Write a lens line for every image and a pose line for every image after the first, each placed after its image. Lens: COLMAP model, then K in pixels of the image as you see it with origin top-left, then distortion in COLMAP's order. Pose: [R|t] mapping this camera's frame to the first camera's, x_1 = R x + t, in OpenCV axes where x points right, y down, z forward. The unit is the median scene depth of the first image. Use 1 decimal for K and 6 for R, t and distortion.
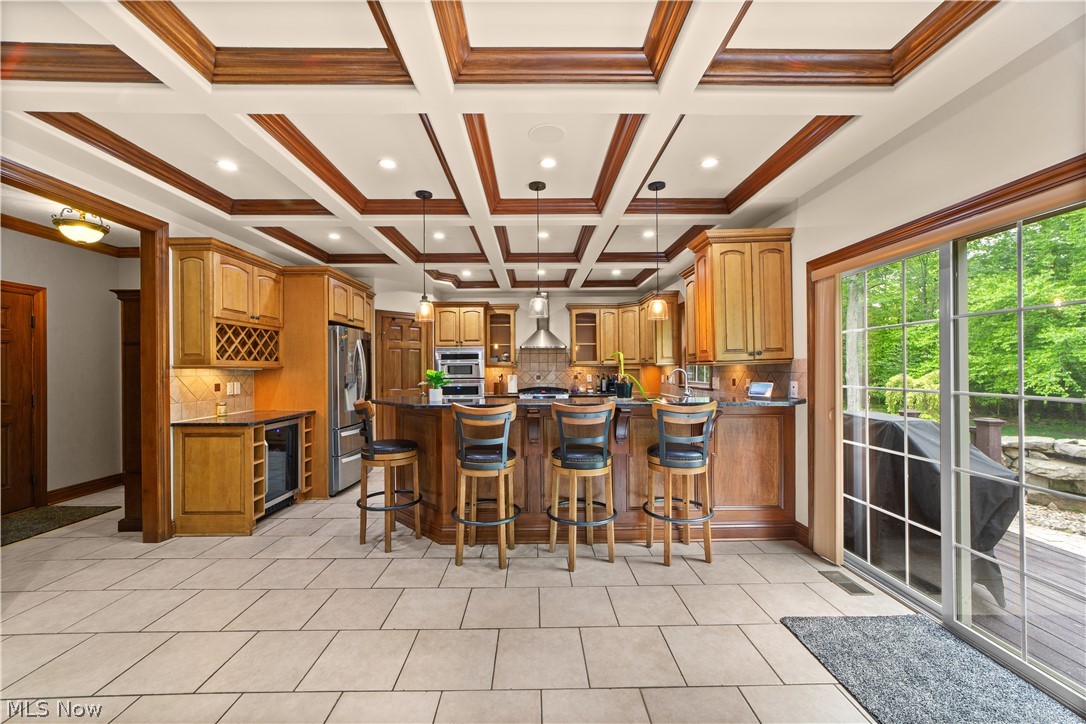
lens RADIAL K [[417.2, 0, 541.1], [0, 417.2, 365.0], [0, 0, 1]] dist [-0.006802, 0.002291]
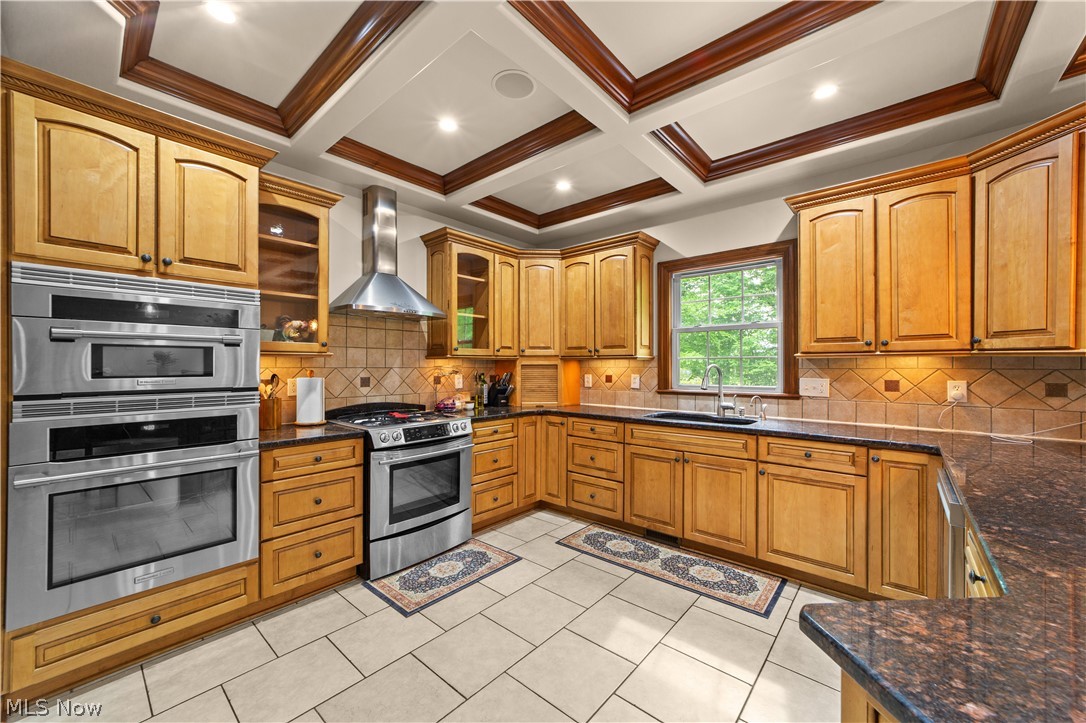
lens RADIAL K [[417.2, 0, 545.4], [0, 417.2, 365.2], [0, 0, 1]] dist [-0.006802, 0.002291]
pose [[0.663619, 0.009306, 0.748013, -0.242434], [-0.013176, 0.999913, -0.000750, 0.011704], [-0.747955, -0.009358, 0.663684, 0.658071]]
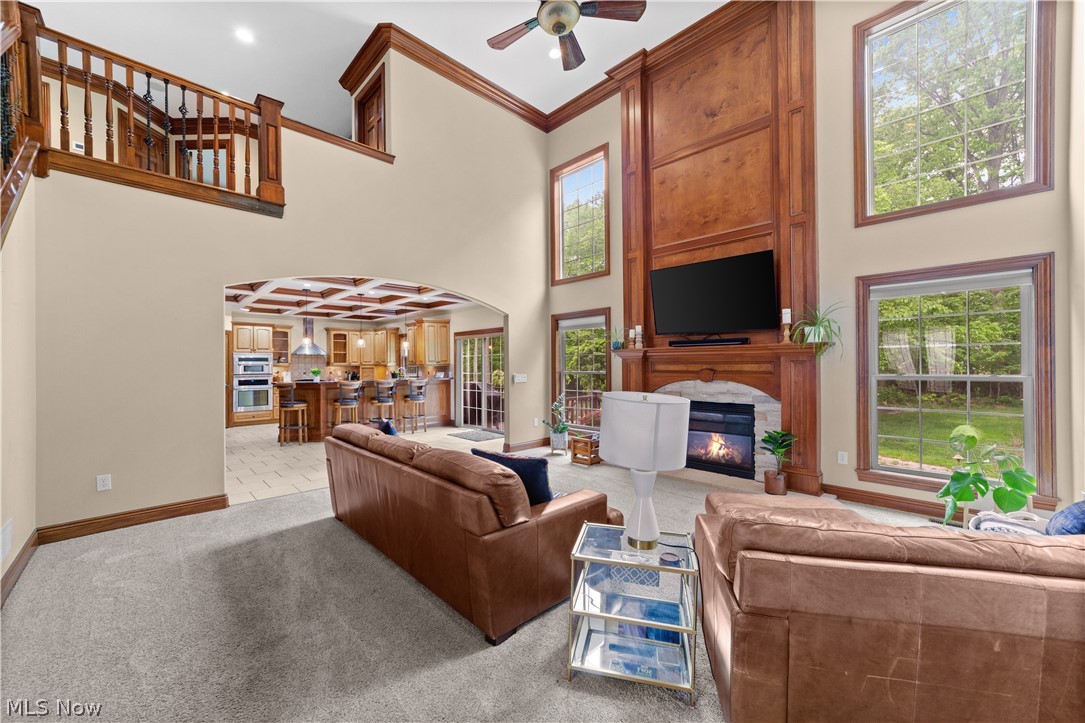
lens RADIAL K [[416.9, 0, 544.0], [0, 416.9, 365.1], [0, 0, 1]] dist [-0.006802, 0.002291]
pose [[0.723199, 0.000942, 0.690639, -0.495735], [-0.003999, 0.999988, 0.002823, -0.009200], [-0.690628, -0.004803, 0.723194, -0.830888]]
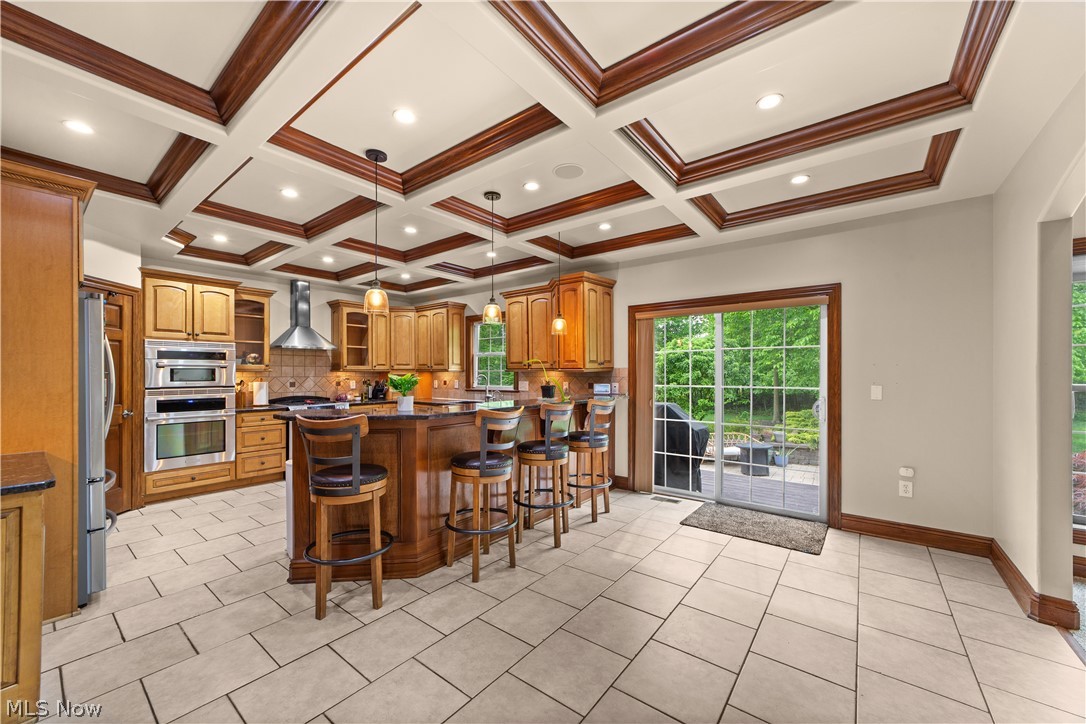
lens RADIAL K [[417.2, 0, 537.3], [0, 417.2, 372.5], [0, 0, 1]] dist [-0.006802, 0.002291]
pose [[0.630538, 0.007258, 0.776124, -0.388400], [-0.009584, 0.999953, -0.001564, 0.003693], [-0.776099, -0.006453, 0.630578, 0.139299]]
